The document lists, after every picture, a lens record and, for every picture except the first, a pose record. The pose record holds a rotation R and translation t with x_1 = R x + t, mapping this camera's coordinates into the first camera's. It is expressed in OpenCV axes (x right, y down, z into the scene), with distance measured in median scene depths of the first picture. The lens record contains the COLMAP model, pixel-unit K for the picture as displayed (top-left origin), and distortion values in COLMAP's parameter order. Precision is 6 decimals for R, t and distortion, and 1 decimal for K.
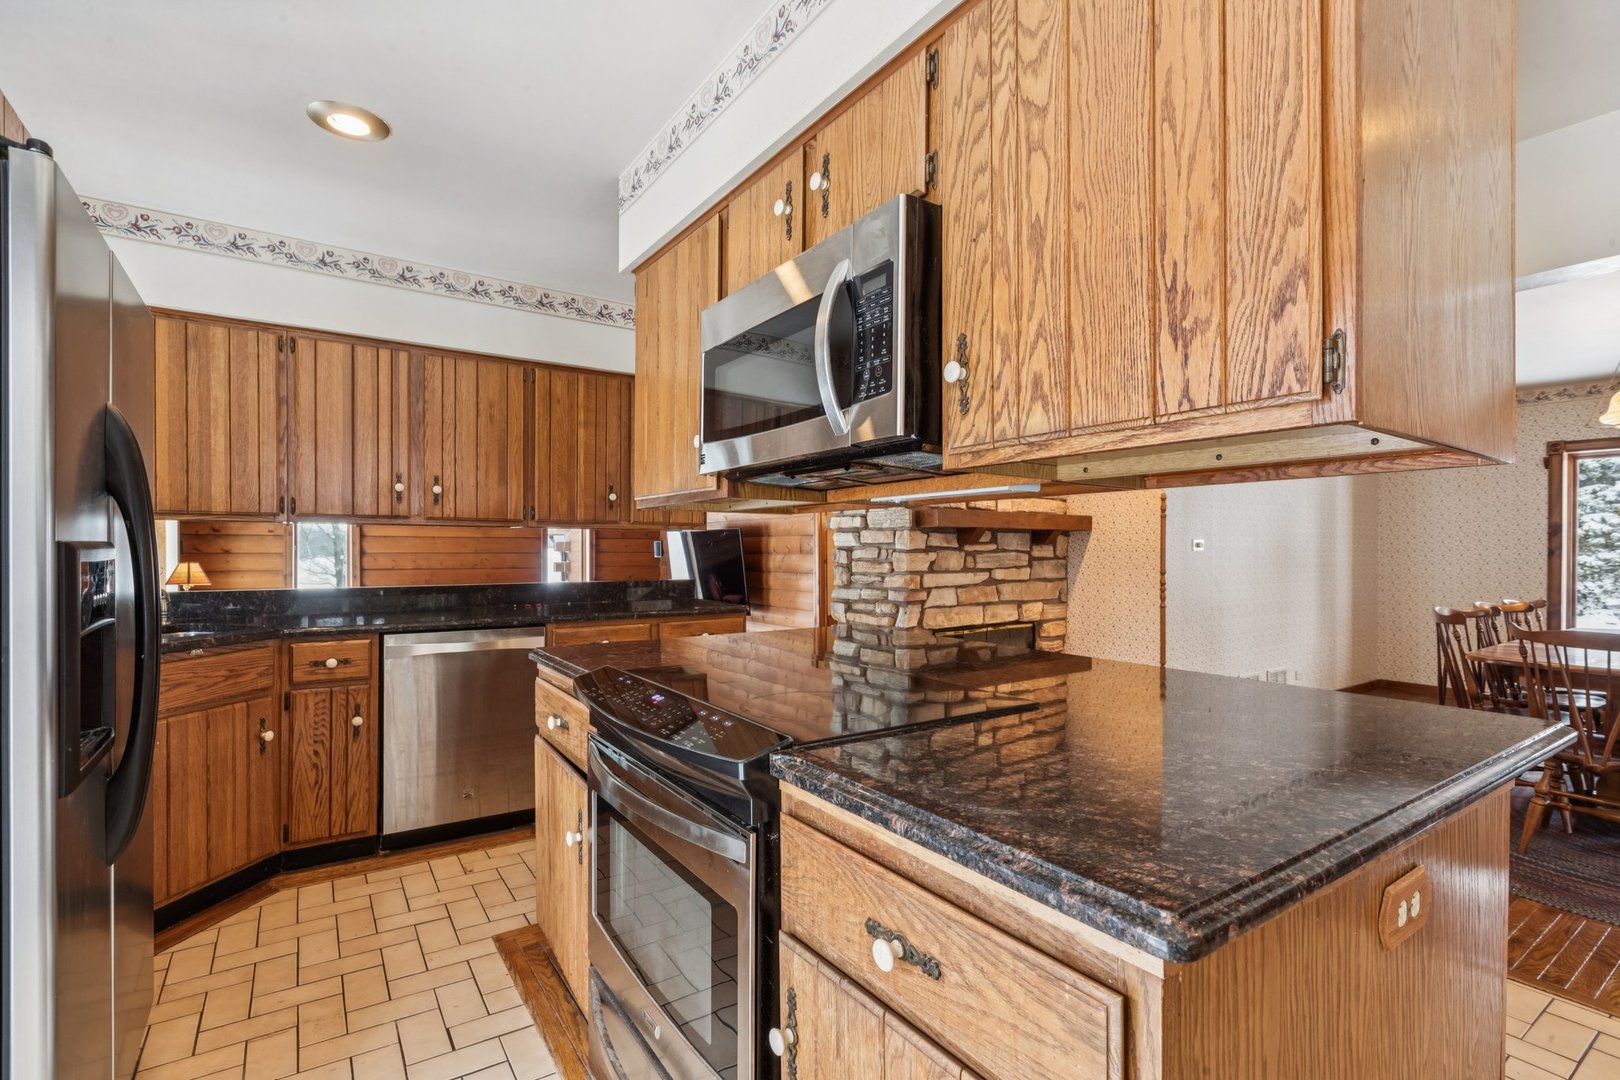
lens RADIAL K [[754.4, 0, 815.4], [0, 754.4, 552.0], [0, 0, 1]] dist [-0.003295, -0.001225]
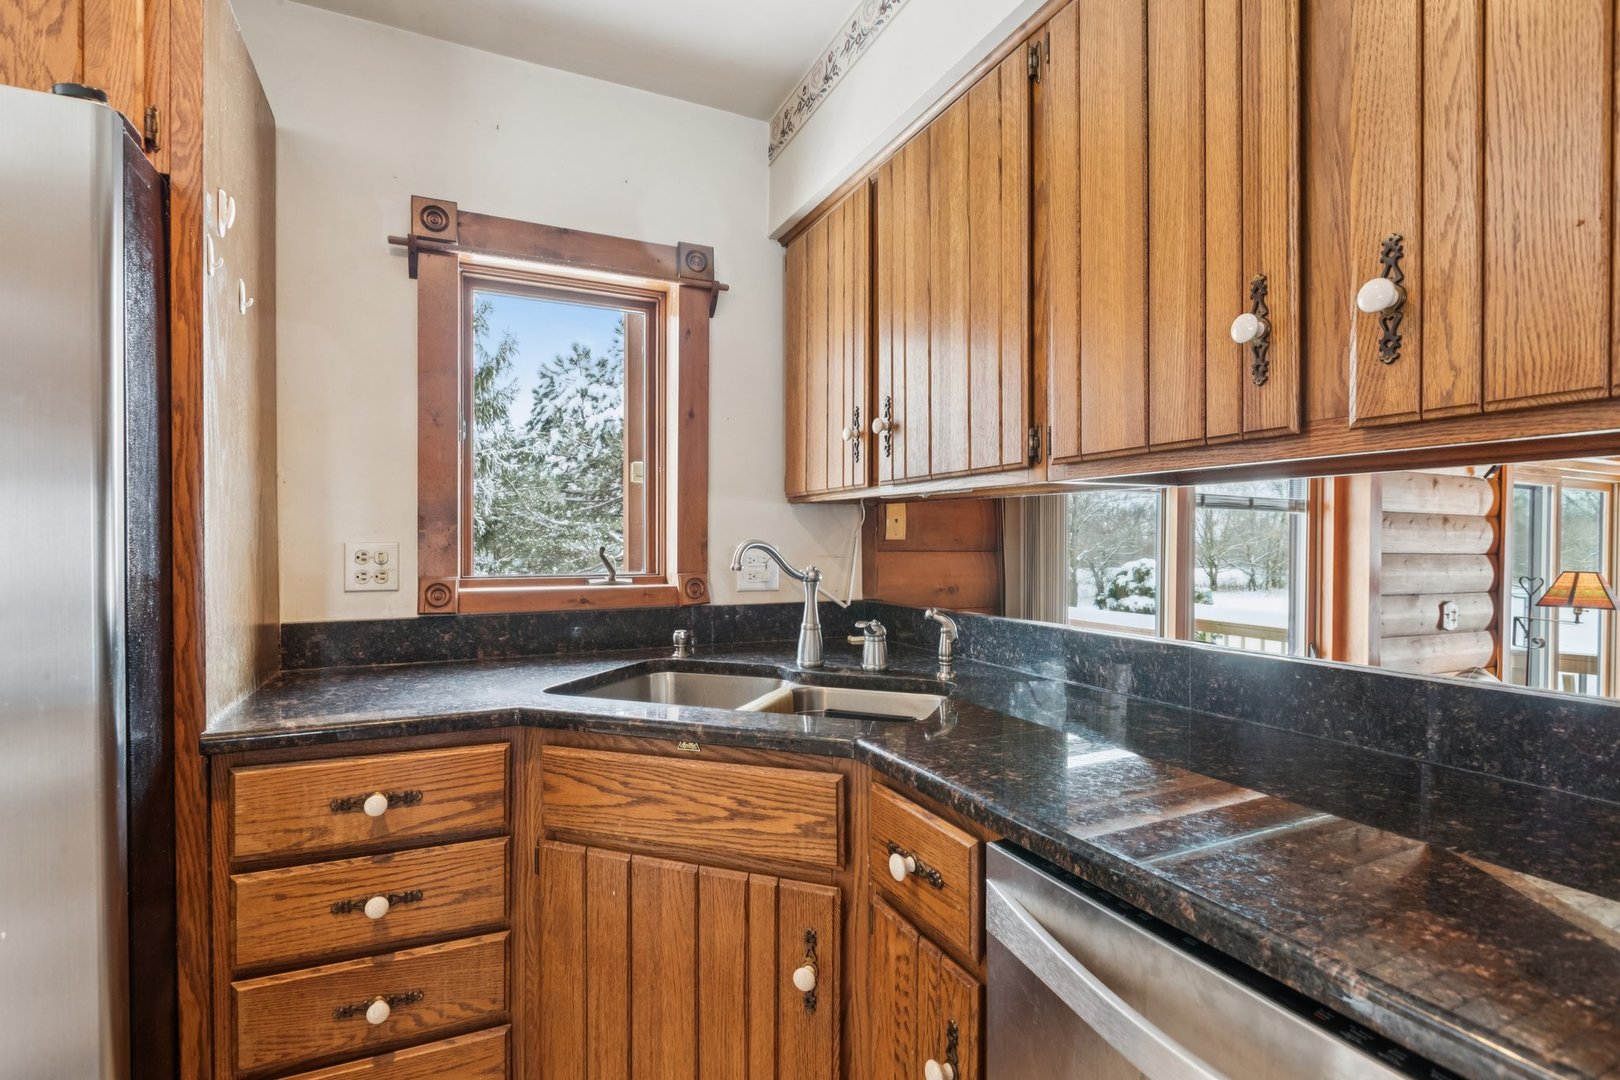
lens RADIAL K [[754.4, 0, 813.4], [0, 754.4, 541.1], [0, 0, 1]] dist [-0.003295, -0.001225]
pose [[-0.161263, 0.002337, -0.986909, -0.303294], [-0.008746, 0.999955, 0.003797, -0.008105], [0.986873, 0.009244, -0.161235, 1.073066]]
